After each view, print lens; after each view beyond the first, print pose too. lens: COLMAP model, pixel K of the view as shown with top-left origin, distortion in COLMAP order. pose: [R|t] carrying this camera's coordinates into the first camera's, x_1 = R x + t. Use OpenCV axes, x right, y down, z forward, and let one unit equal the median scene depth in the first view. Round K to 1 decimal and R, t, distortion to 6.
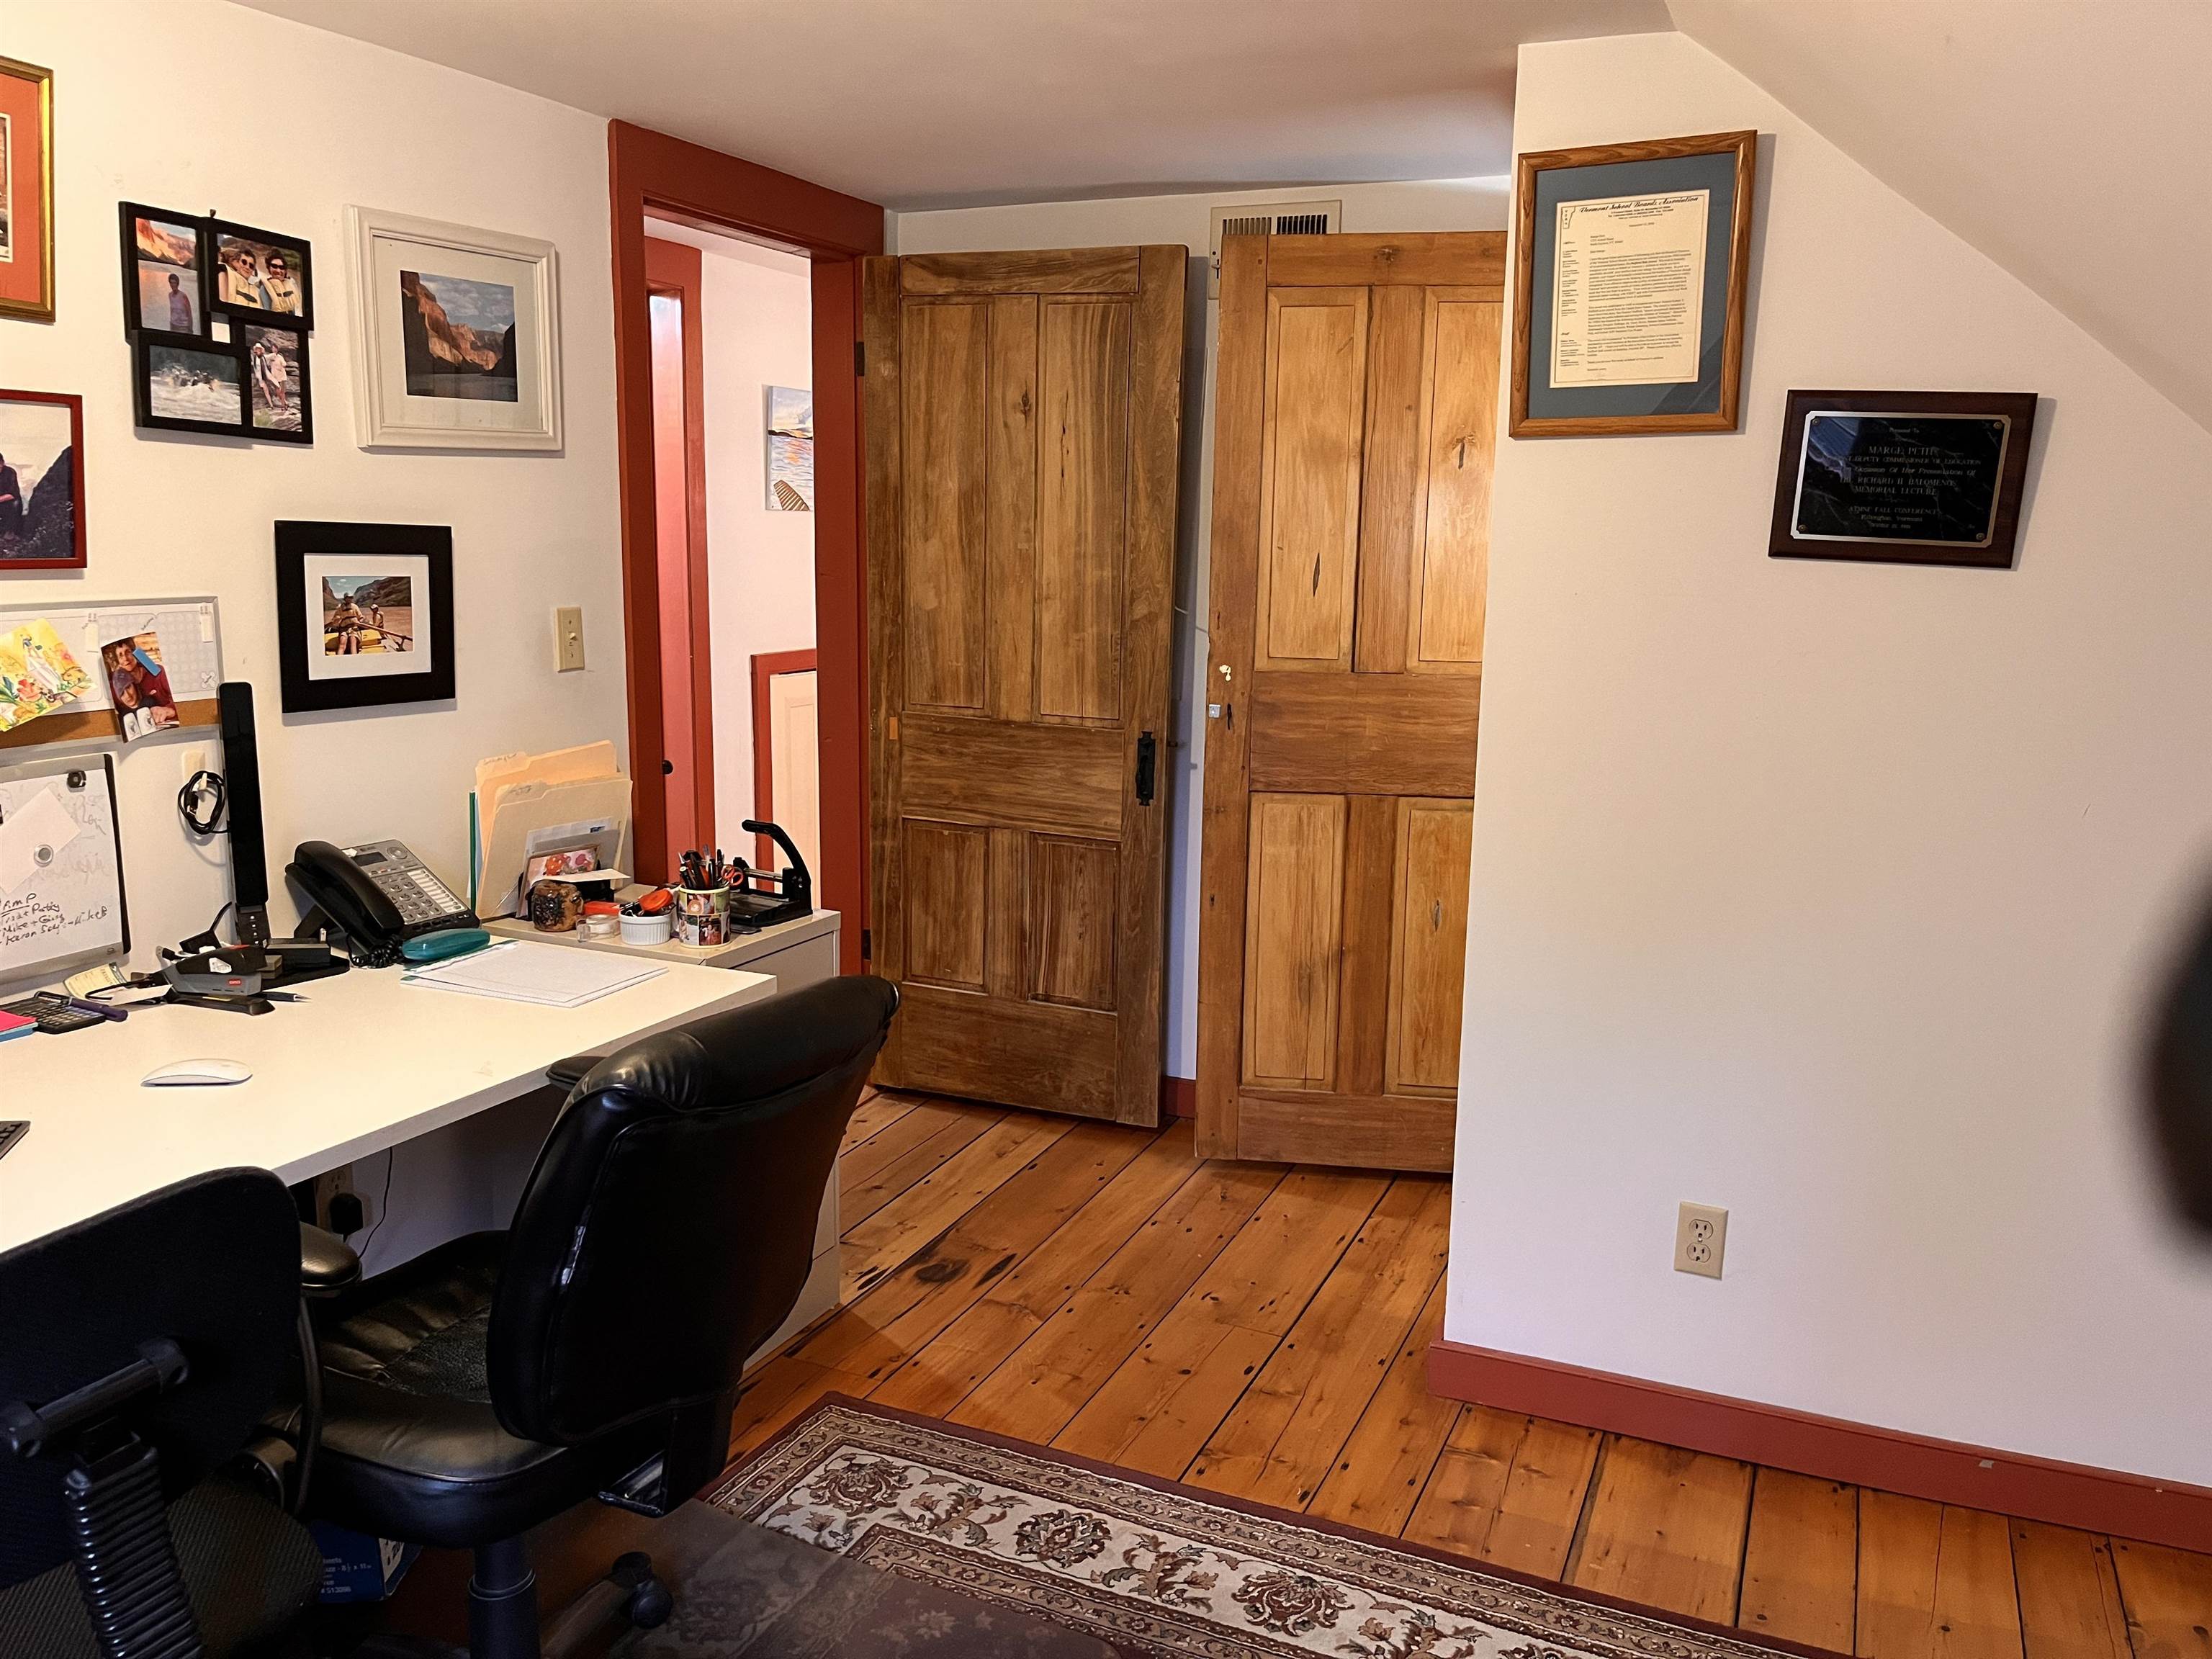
lens RADIAL K [[1673.3, 0, 1101.7], [0, 1673.3, 840.8], [0, 0, 1]] dist [0.078764, -0.113068]
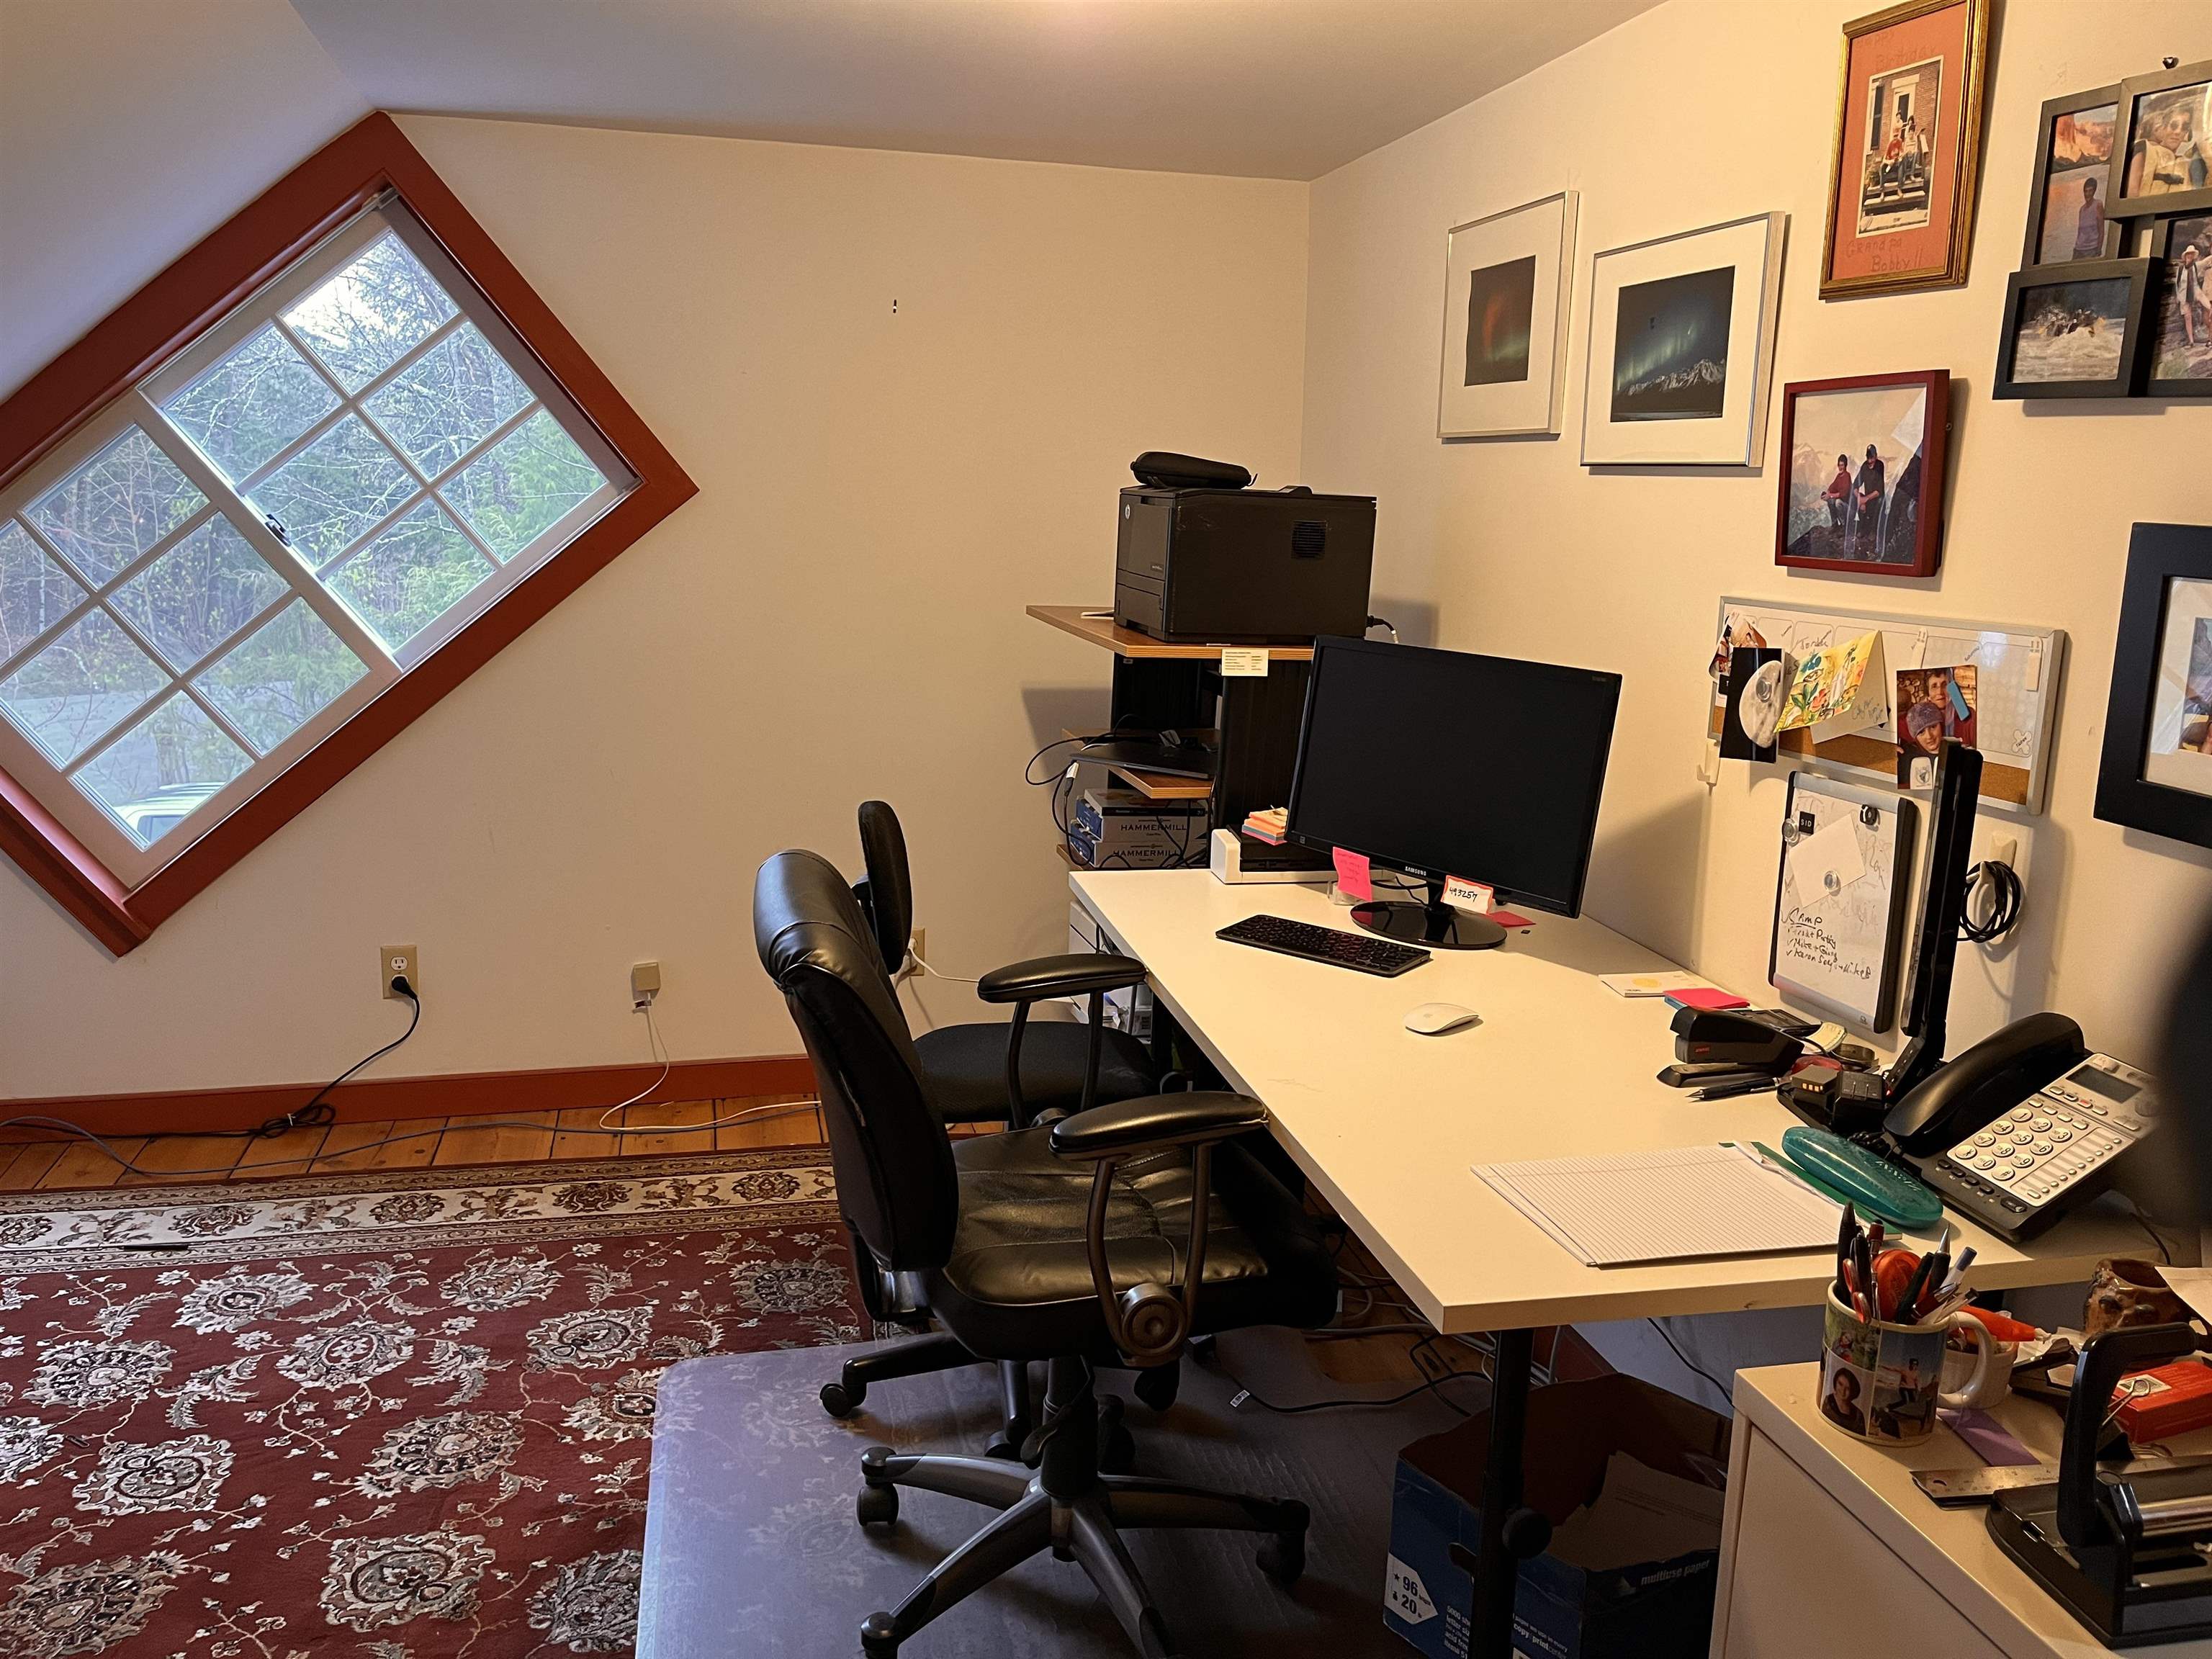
lens RADIAL K [[1673.3, 0, 1101.7], [0, 1673.3, 840.8], [0, 0, 1]] dist [0.078764, -0.113068]
pose [[-0.786374, 0.077749, -0.612839, 0.236277], [-0.160647, 0.932179, 0.324399, -0.234932], [0.596497, 0.353550, -0.720551, 1.344996]]
